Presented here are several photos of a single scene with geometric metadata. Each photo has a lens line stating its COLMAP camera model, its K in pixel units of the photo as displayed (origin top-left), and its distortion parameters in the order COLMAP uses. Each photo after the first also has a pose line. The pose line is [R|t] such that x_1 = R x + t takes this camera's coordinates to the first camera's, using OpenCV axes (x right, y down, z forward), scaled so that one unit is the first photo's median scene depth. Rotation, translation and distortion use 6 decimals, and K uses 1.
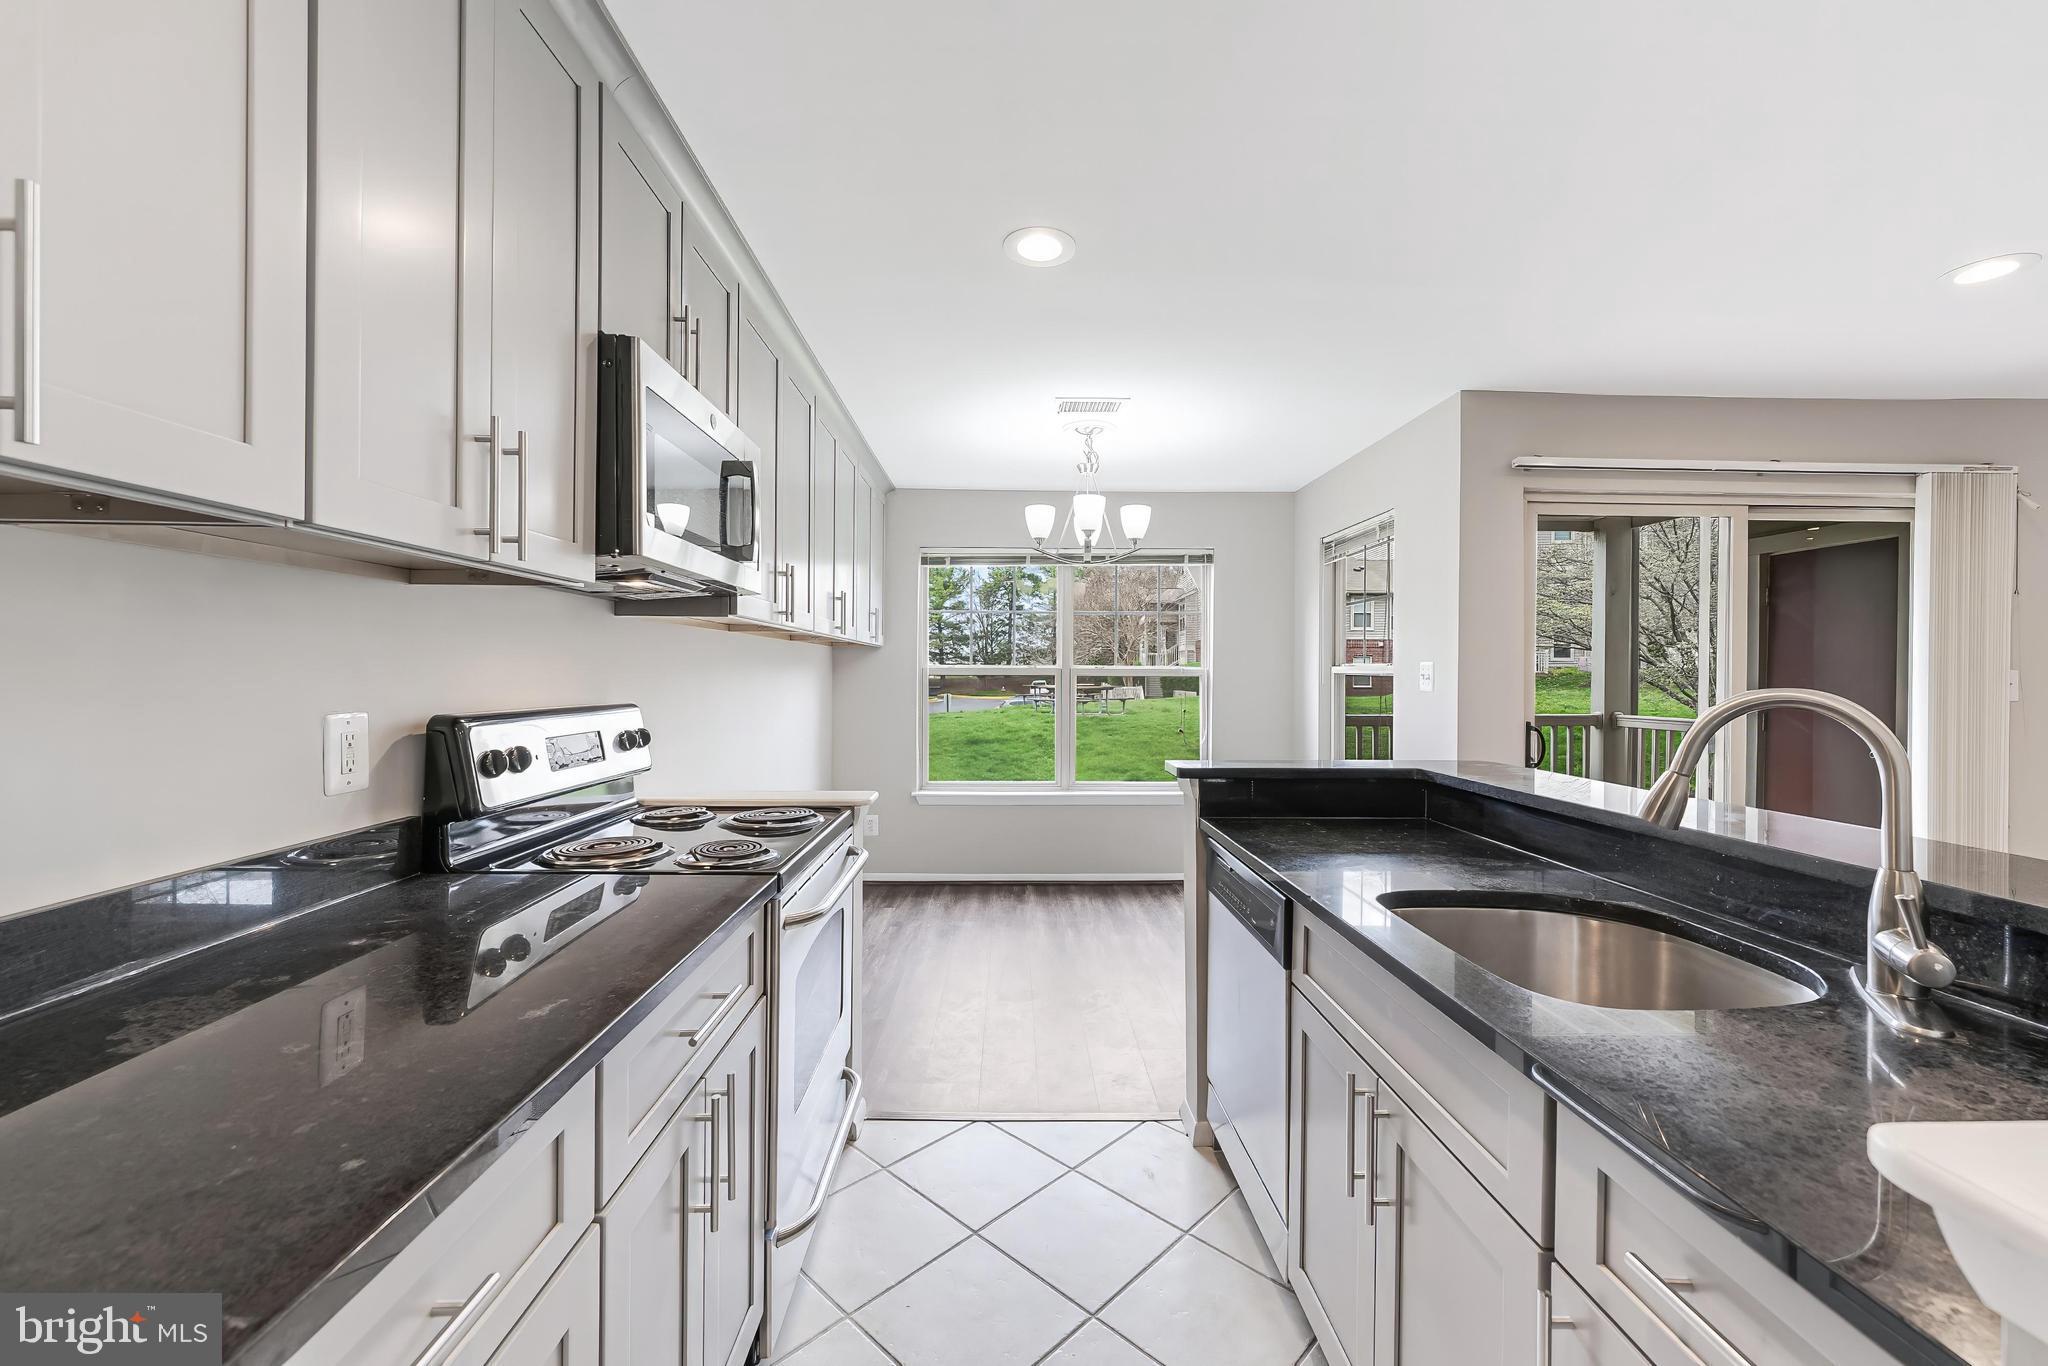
lens RADIAL K [[822.7, 0, 1035.9], [0, 822.7, 679.5], [0, 0, 1]] dist [0.005956, -0.002217]
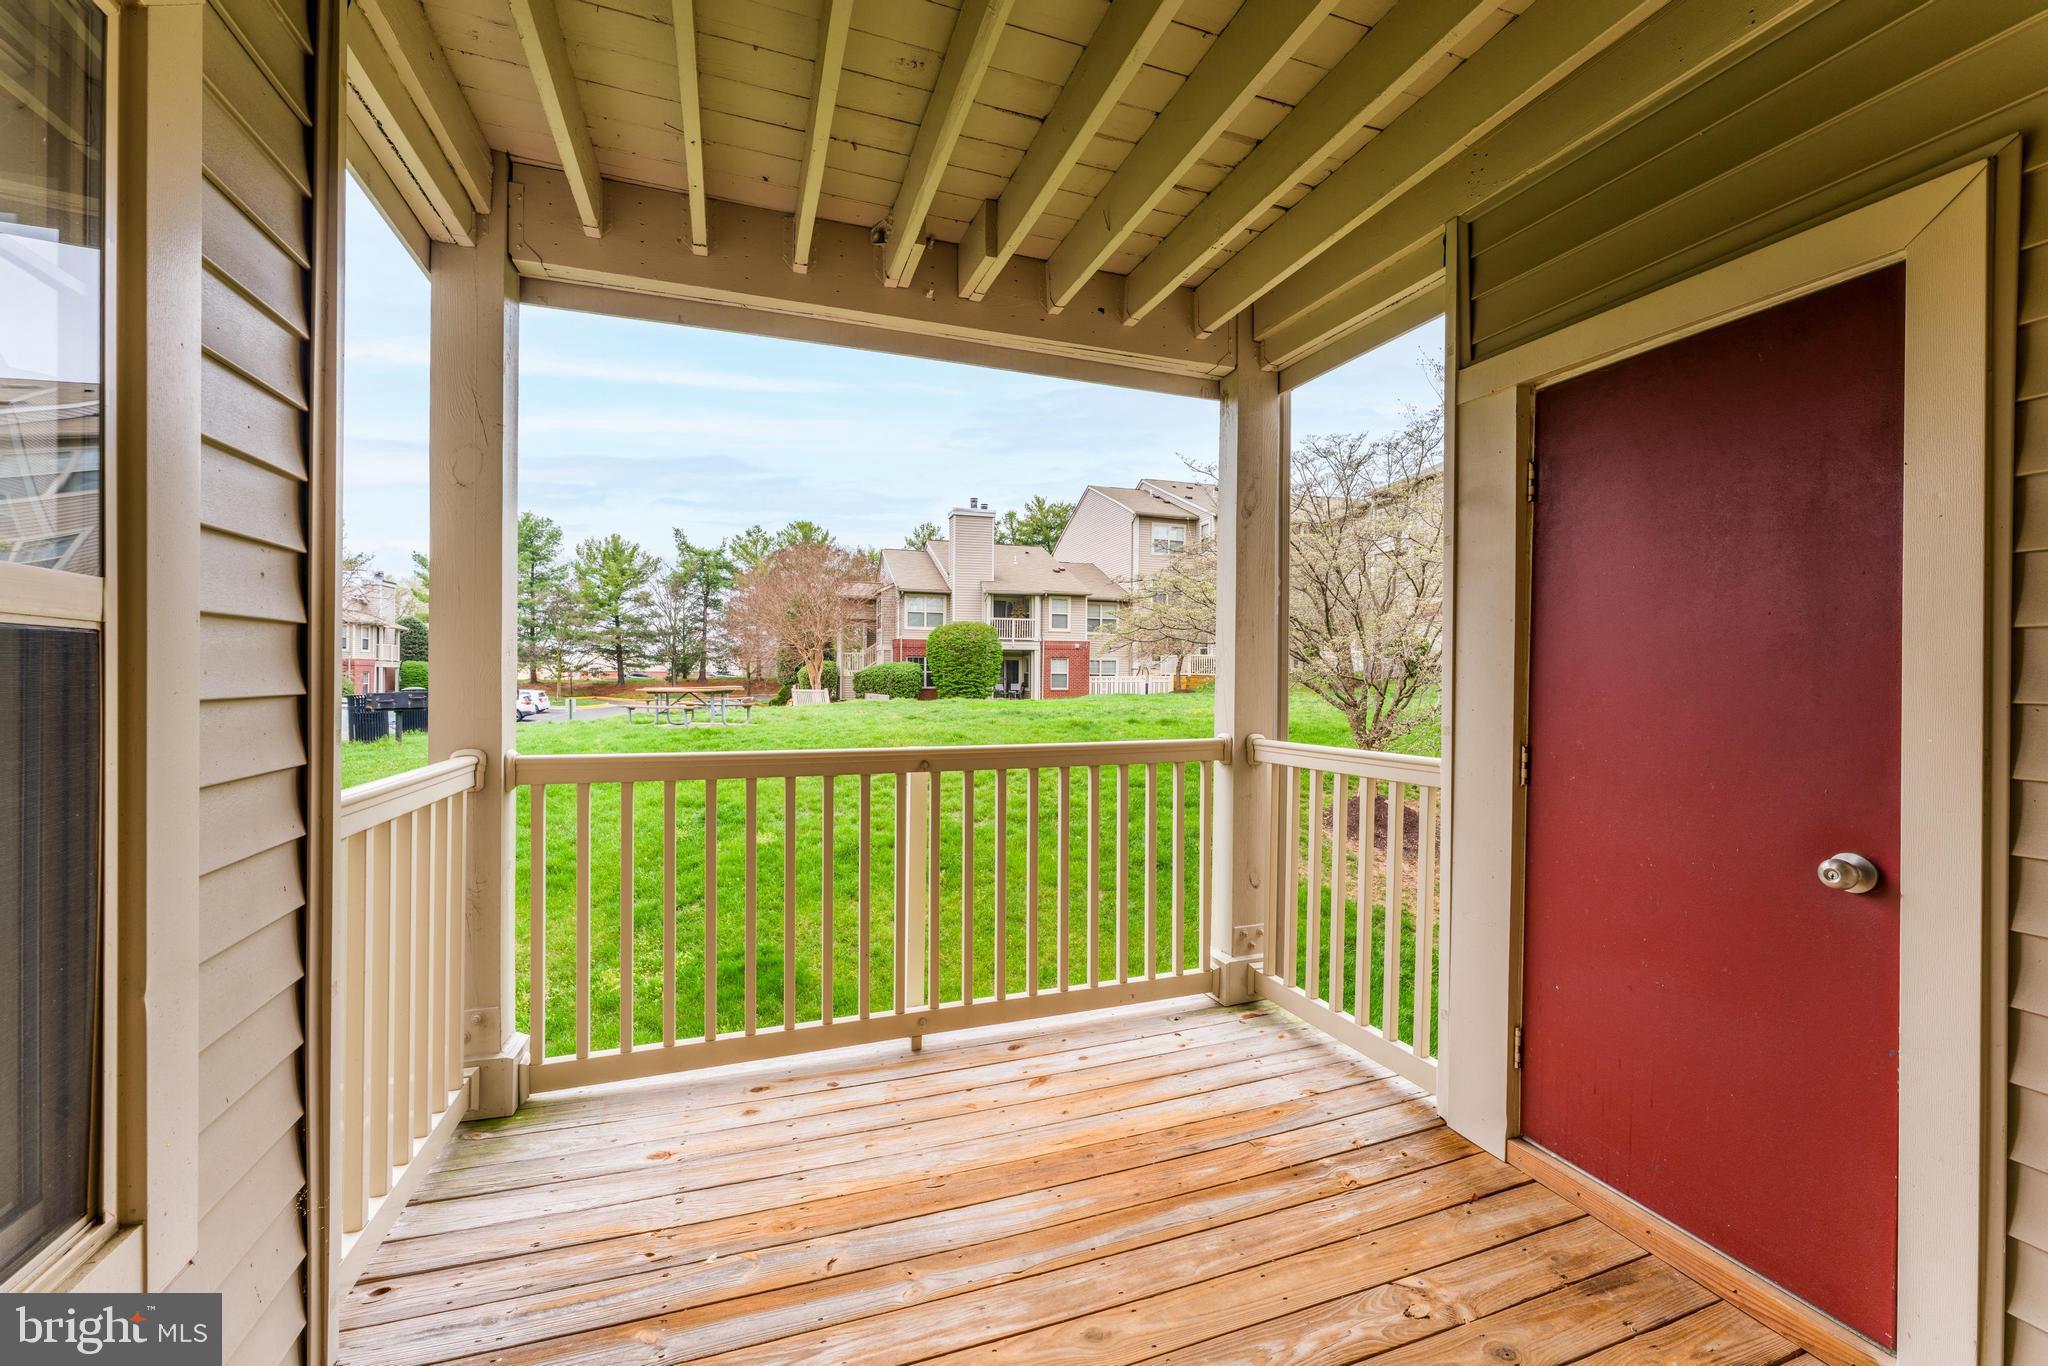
lens RADIAL K [[822.7, 0, 1026.3], [0, 822.7, 681.0], [0, 0, 1]] dist [0.005956, -0.002217]
pose [[0.951090, 0.002035, 0.308907, 0.673104], [-0.001622, 0.999997, -0.001594, 0.010012], [-0.308909, 0.001015, 0.951091, 0.907897]]
